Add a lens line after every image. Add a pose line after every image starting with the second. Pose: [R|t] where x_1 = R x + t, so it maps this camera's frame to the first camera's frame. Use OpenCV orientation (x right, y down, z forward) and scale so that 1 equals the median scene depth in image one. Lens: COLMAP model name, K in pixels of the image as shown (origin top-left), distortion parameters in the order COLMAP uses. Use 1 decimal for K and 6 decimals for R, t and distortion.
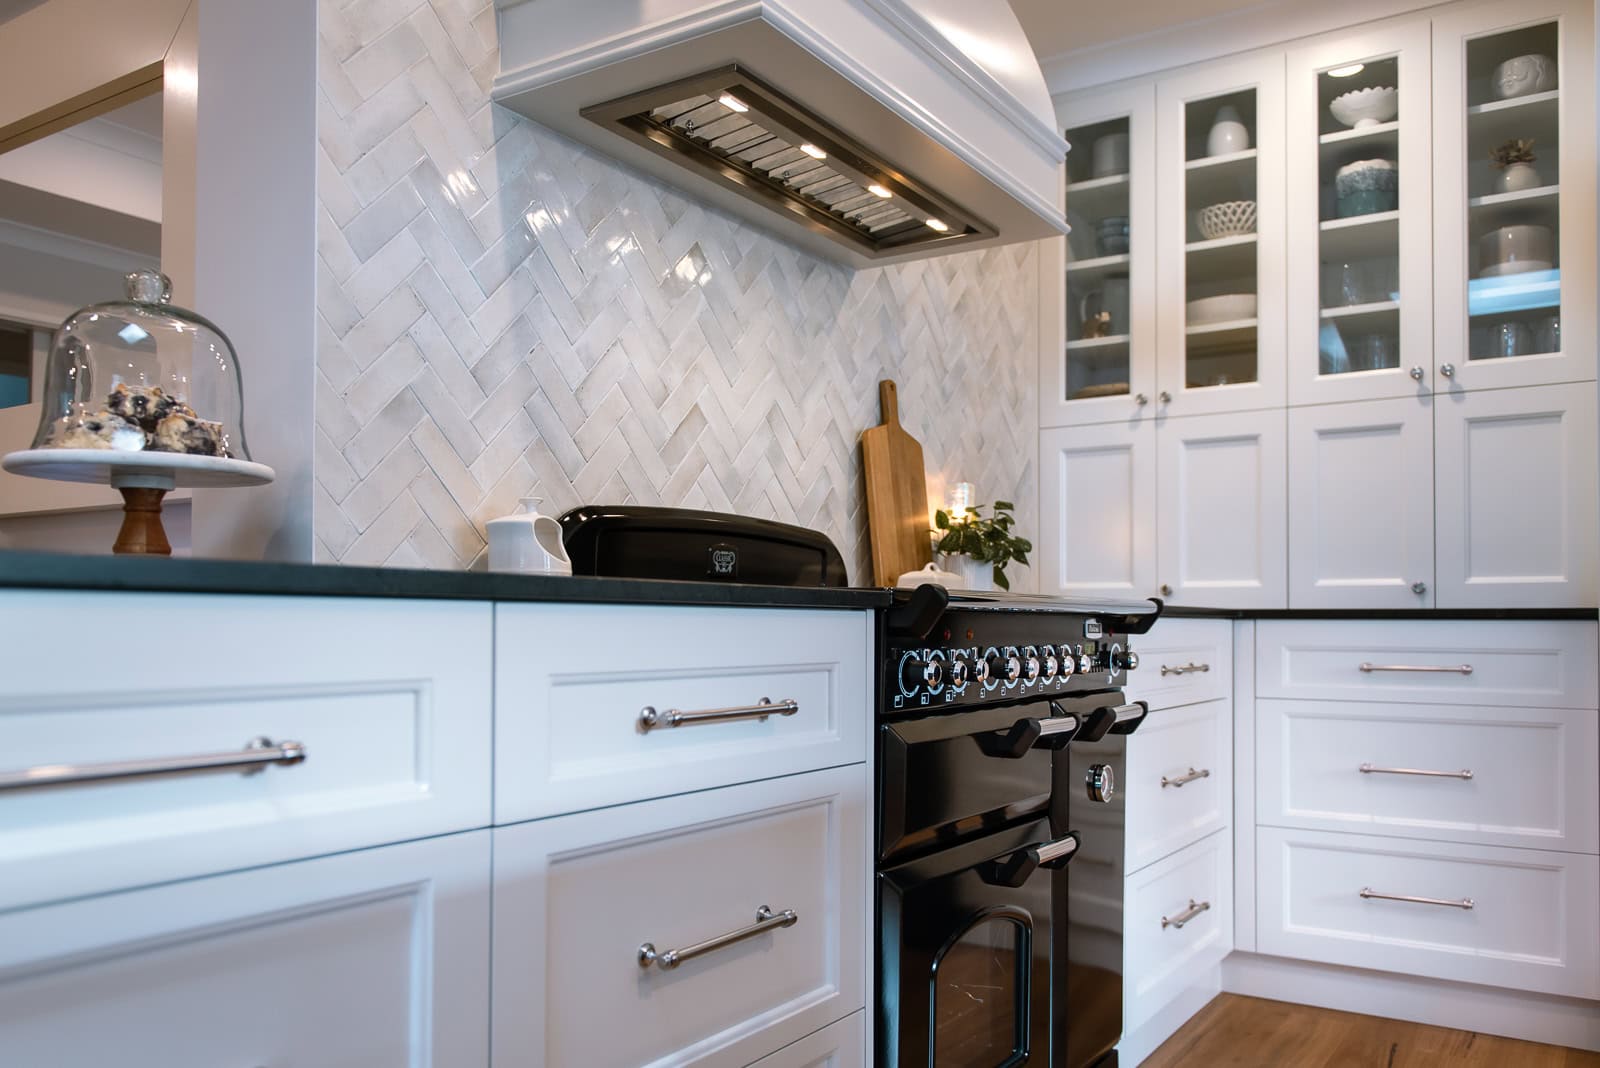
lens RADIAL K [[1287.3, 0, 744.3], [0, 1287.3, 603.4], [0, 0, 1]] dist [0.002940, -0.008042]
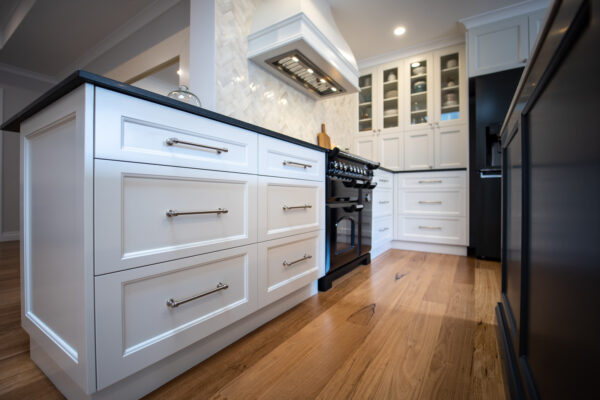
lens RADIAL K [[271.5, 0, 287.2], [0, 271.5, 199.8], [0, 0, 1]] dist [-0.013189, -0.000233]
pose [[0.999961, -0.007555, -0.004671, -0.026219], [0.007655, 0.999732, 0.021828, 0.095560], [0.004504, -0.021863, 0.999751, -0.050156]]
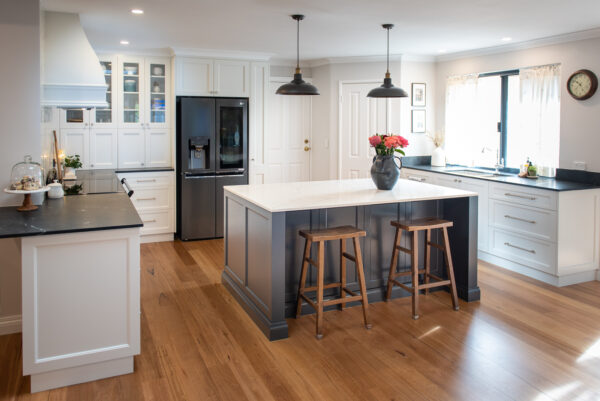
lens RADIAL K [[472.6, 0, 299.9], [0, 472.6, 127.6], [0, 0, 1]] dist [0.004825, 0.001379]
pose [[0.515033, -0.017111, 0.857000, -0.901759], [-0.018237, 0.999356, 0.030913, -0.257163], [-0.856976, -0.031550, 0.514389, -0.631314]]
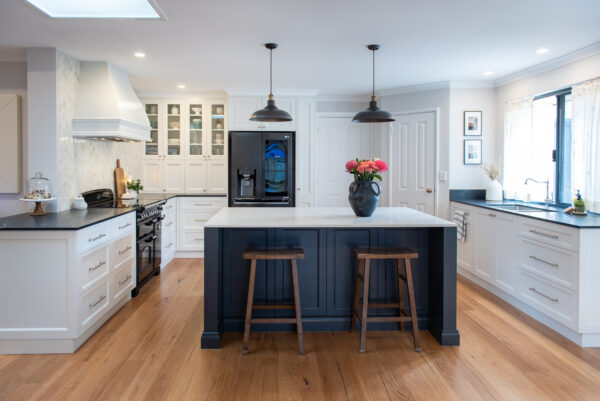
lens RADIAL K [[429.0, 0, 296.6], [0, 429.0, 168.4], [0, 0, 1]] dist [0.002938, -0.002690]
pose [[0.796701, -0.009820, 0.604293, -0.418637], [-0.009789, 0.999527, 0.029148, -0.199943], [-0.604294, -0.029138, 0.796228, -1.022627]]
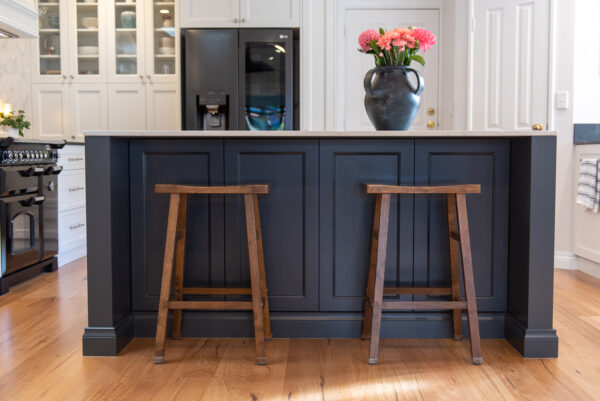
lens RADIAL K [[722.7, 0, 314.7], [0, 722.7, 203.9], [0, 0, 1]] dist [-0.008056, -0.022266]
pose [[0.825217, -0.044863, 0.563032, -0.243735], [-0.004853, 0.996240, 0.086495, -0.002409], [-0.564795, -0.074109, 0.821896, -1.025561]]
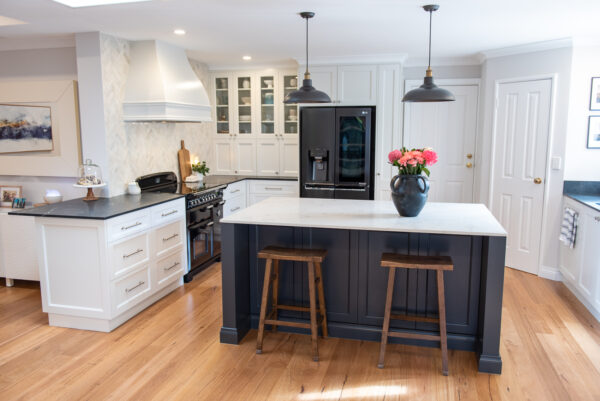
lens RADIAL K [[496.9, 0, 300.6], [0, 496.9, 206.4], [0, 0, 1]] dist [-0.009104, -0.006661]
pose [[0.935572, -0.059703, 0.348053, -0.173781], [-0.001304, 0.985014, 0.172469, -0.267205], [-0.353134, -0.161811, 0.921473, -1.203022]]
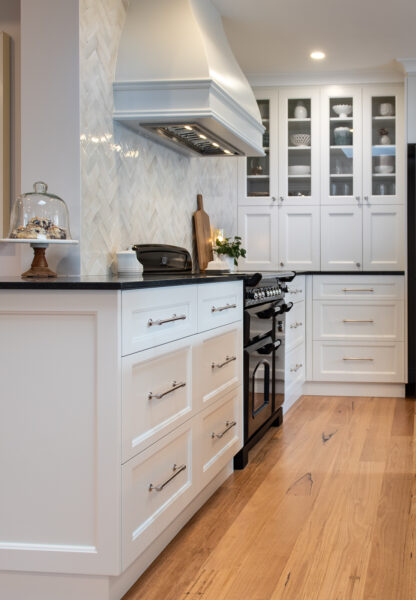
lens RADIAL K [[665.4, 0, 361.6], [0, 665.4, 266.0], [0, 0, 1]] dist [0.004302, -0.000392]
pose [[0.868619, -0.004692, 0.495458, -0.320975], [-0.004402, 0.999843, 0.017186, -0.040055], [-0.495460, -0.017109, 0.868462, -0.493875]]
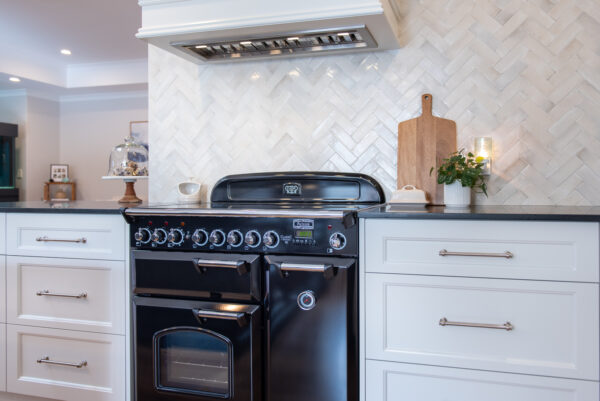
lens RADIAL K [[461.2, 0, 336.6], [0, 461.2, 187.9], [0, 0, 1]] dist [-0.008722, -0.007242]
pose [[0.326660, -0.002541, -0.945139, 0.767008], [0.020732, 0.999775, 0.004478, -0.031355], [0.944915, -0.021057, 0.326639, 0.632303]]
